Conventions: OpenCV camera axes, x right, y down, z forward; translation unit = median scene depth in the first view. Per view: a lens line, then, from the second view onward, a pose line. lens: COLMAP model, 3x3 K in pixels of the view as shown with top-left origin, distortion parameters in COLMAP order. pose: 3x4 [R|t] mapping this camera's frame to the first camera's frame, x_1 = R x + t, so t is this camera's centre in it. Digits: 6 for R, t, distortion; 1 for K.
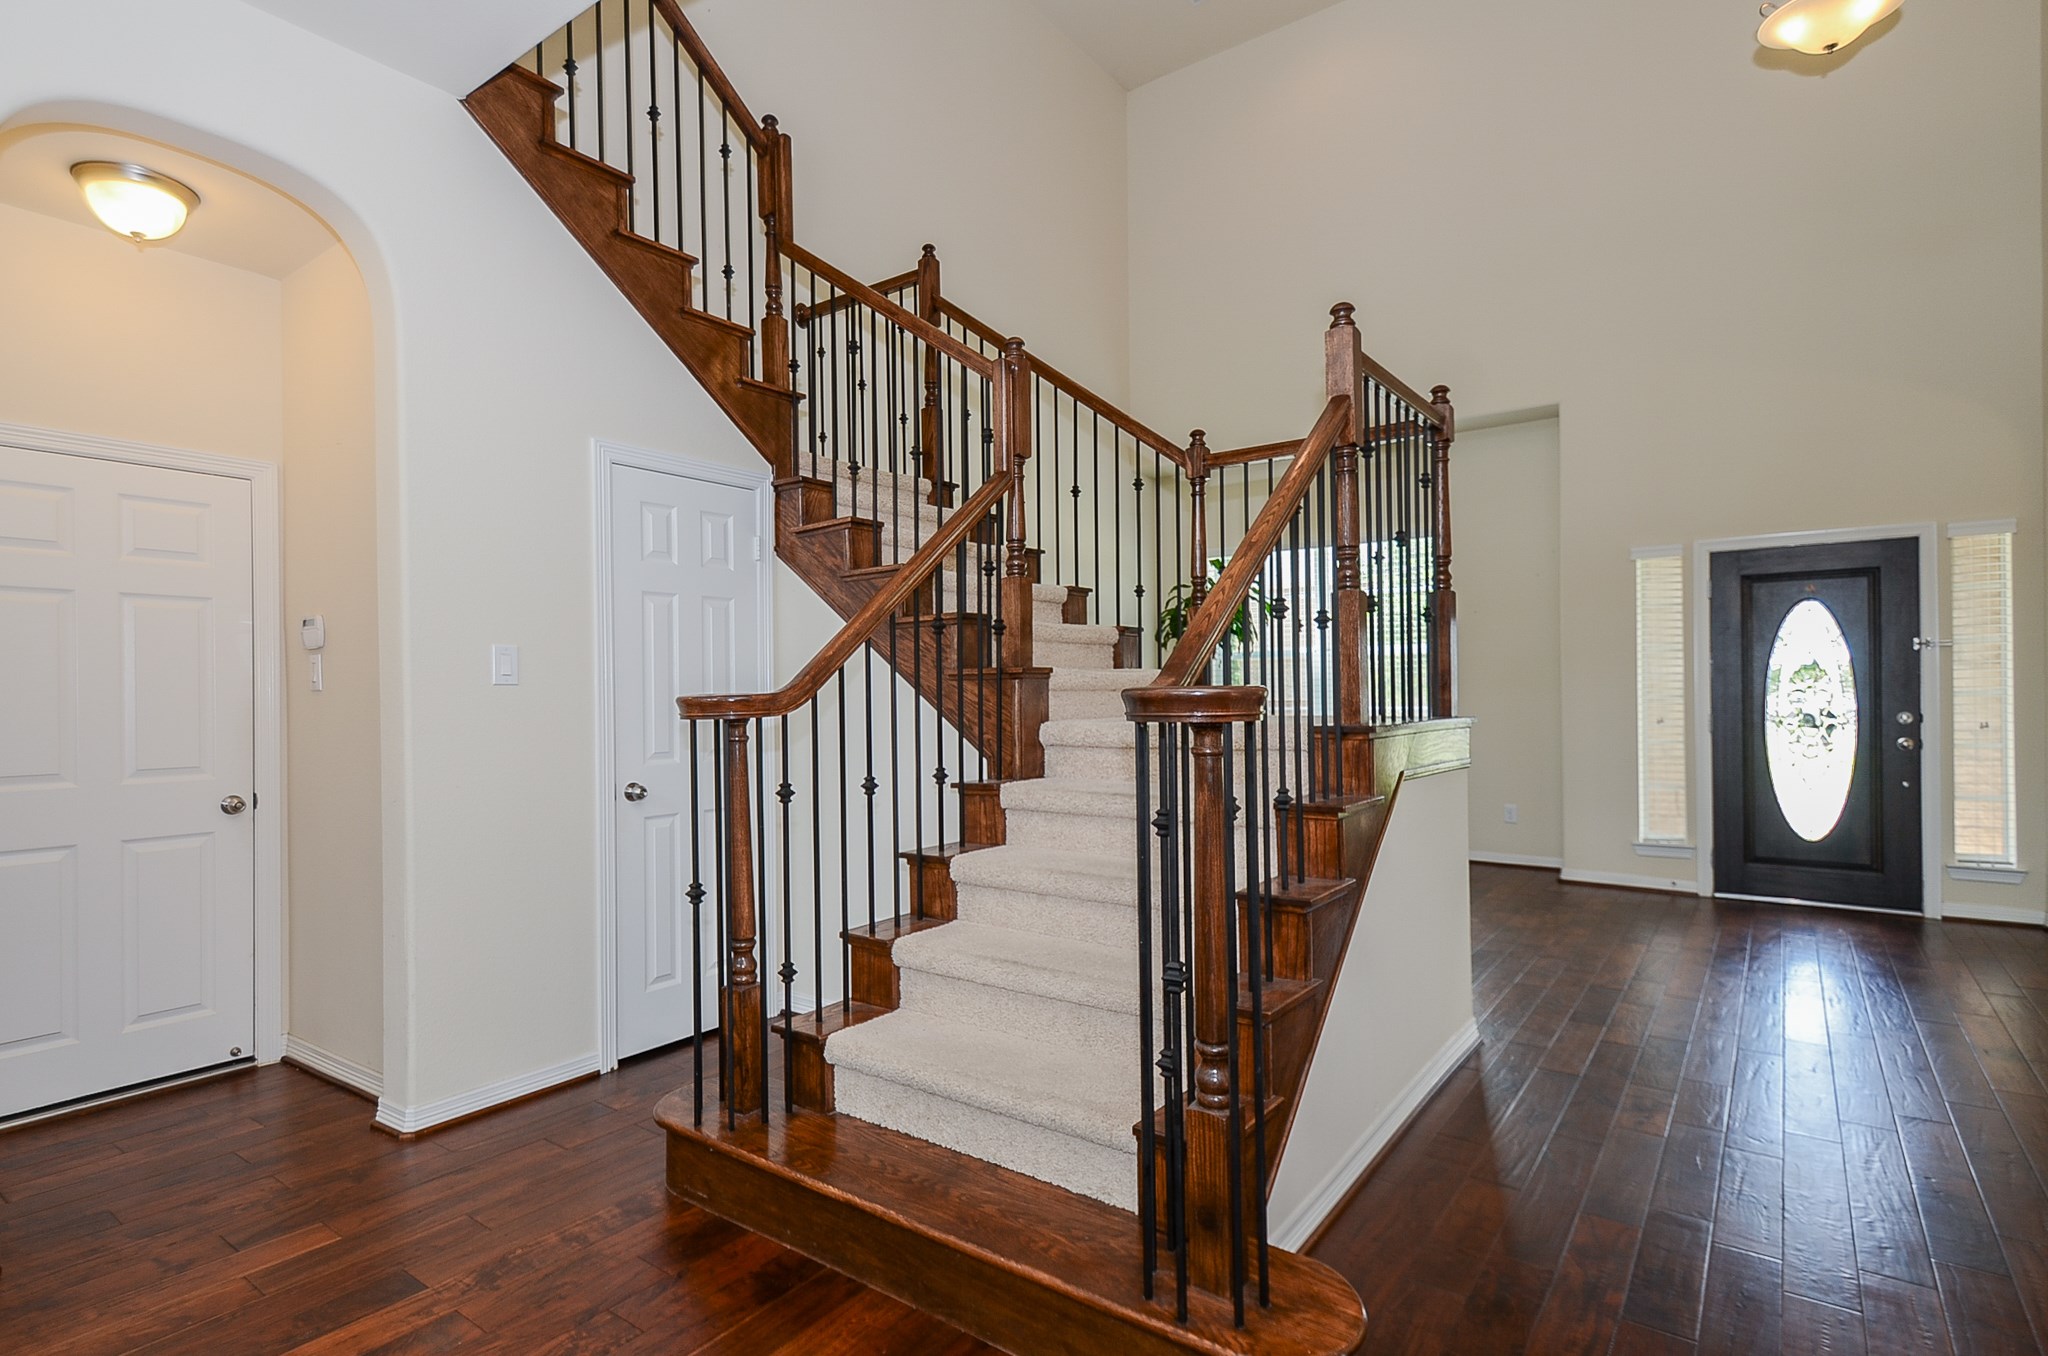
lens RADIAL K [[1049.2, 0, 1014.5], [0, 1049.2, 695.9], [0, 0, 1]] dist [-0.000779, -0.002140]
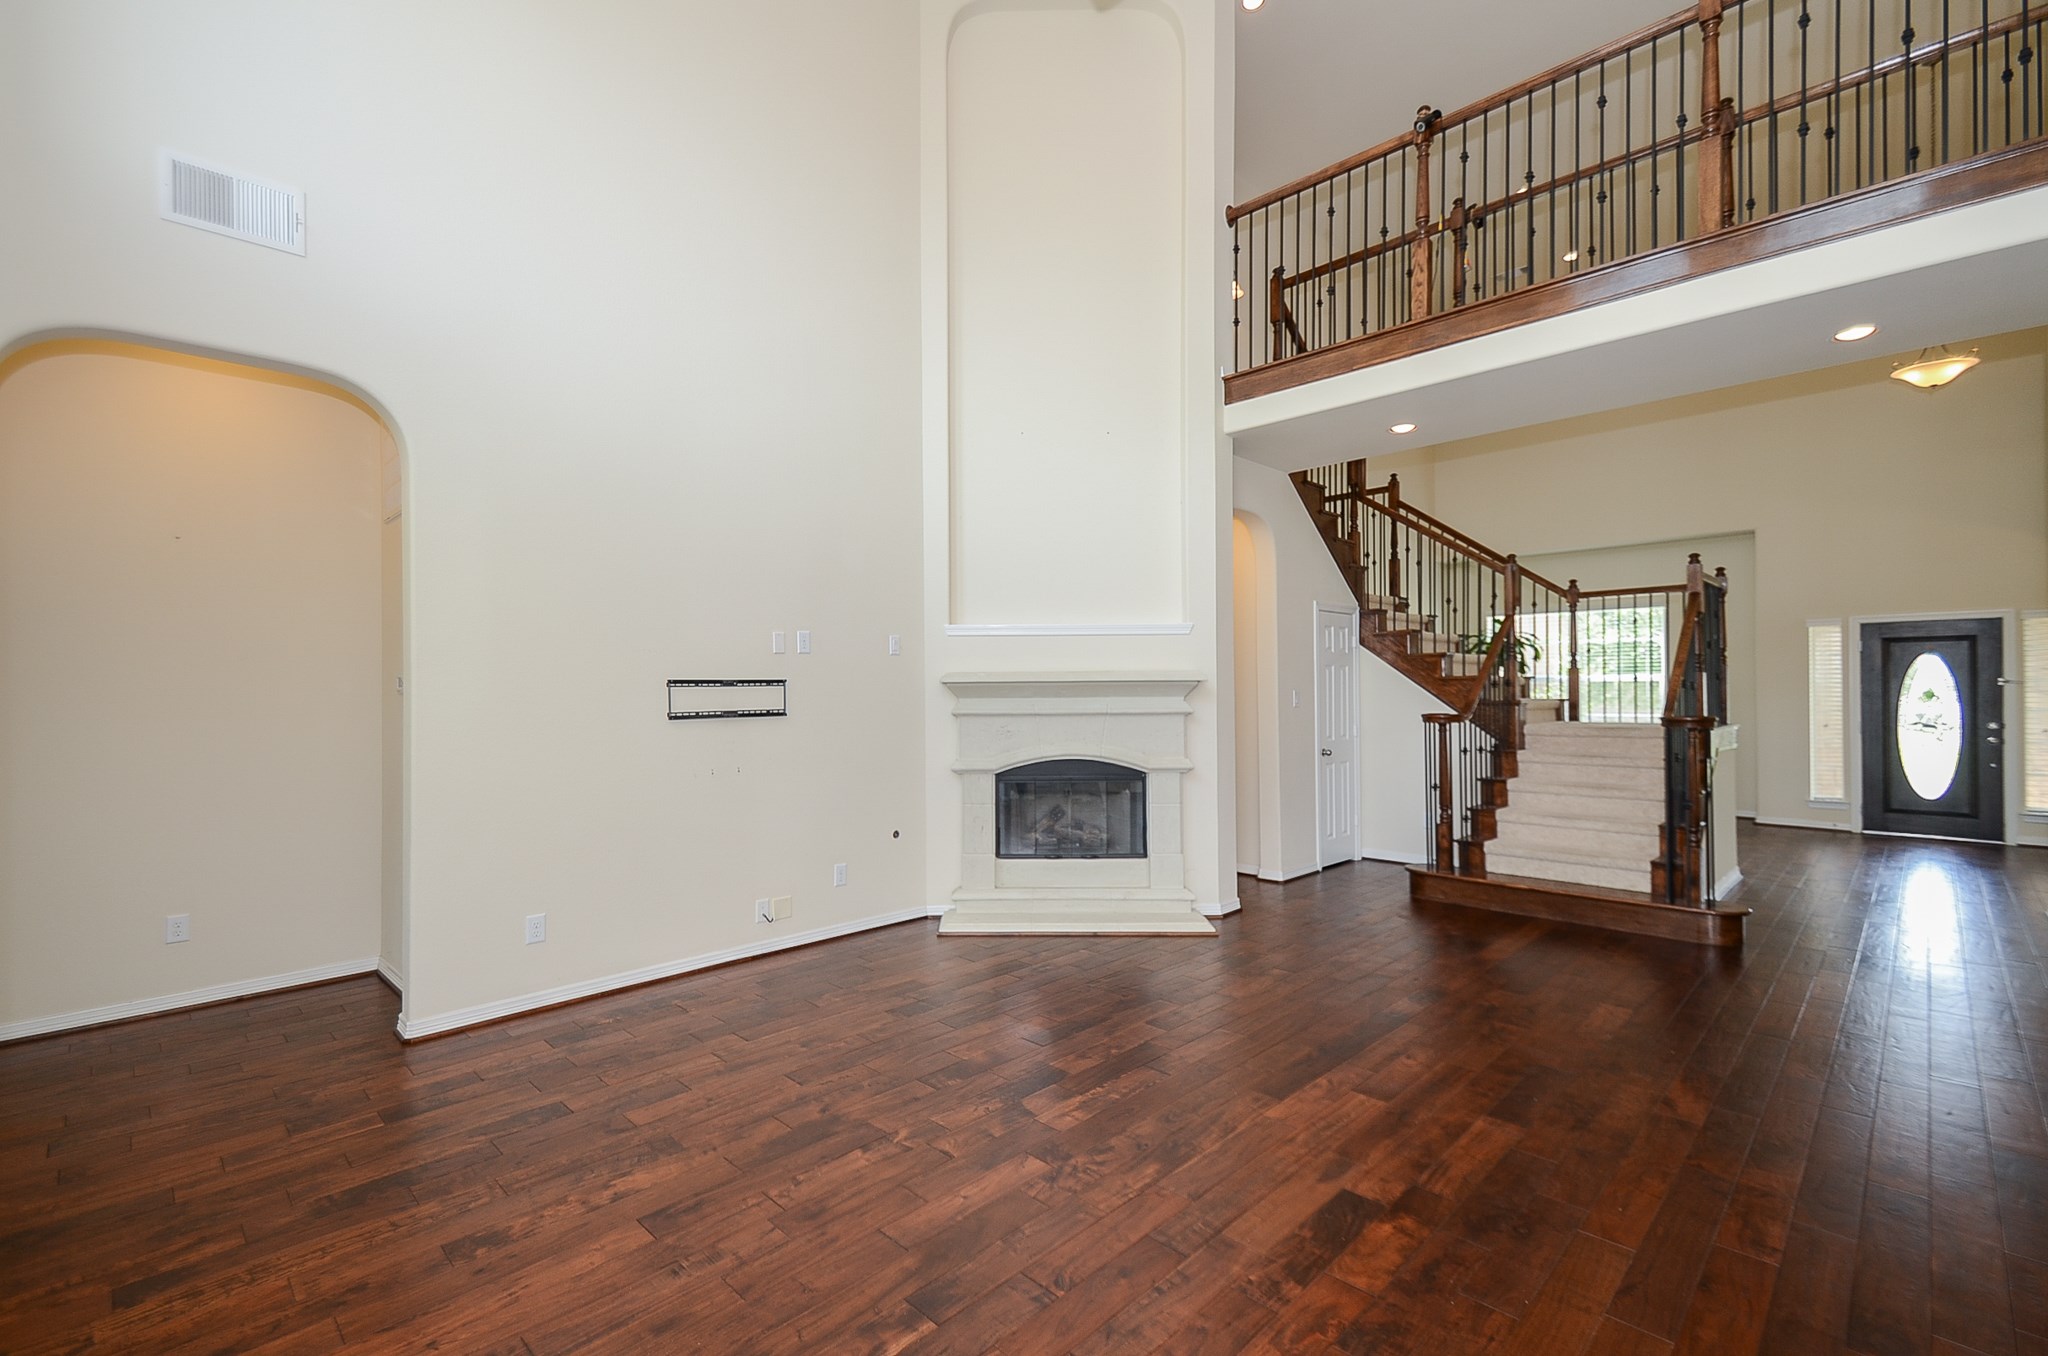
lens RADIAL K [[907.7, 0, 1019.7], [0, 907.7, 693.7], [0, 0, 1]] dist [0.016922, -0.008431]
pose [[0.987938, 0.004580, -0.154782, -0.628368], [-0.004655, 0.999989, -0.000123, -0.030683], [0.154780, 0.000842, 0.987949, -0.936820]]
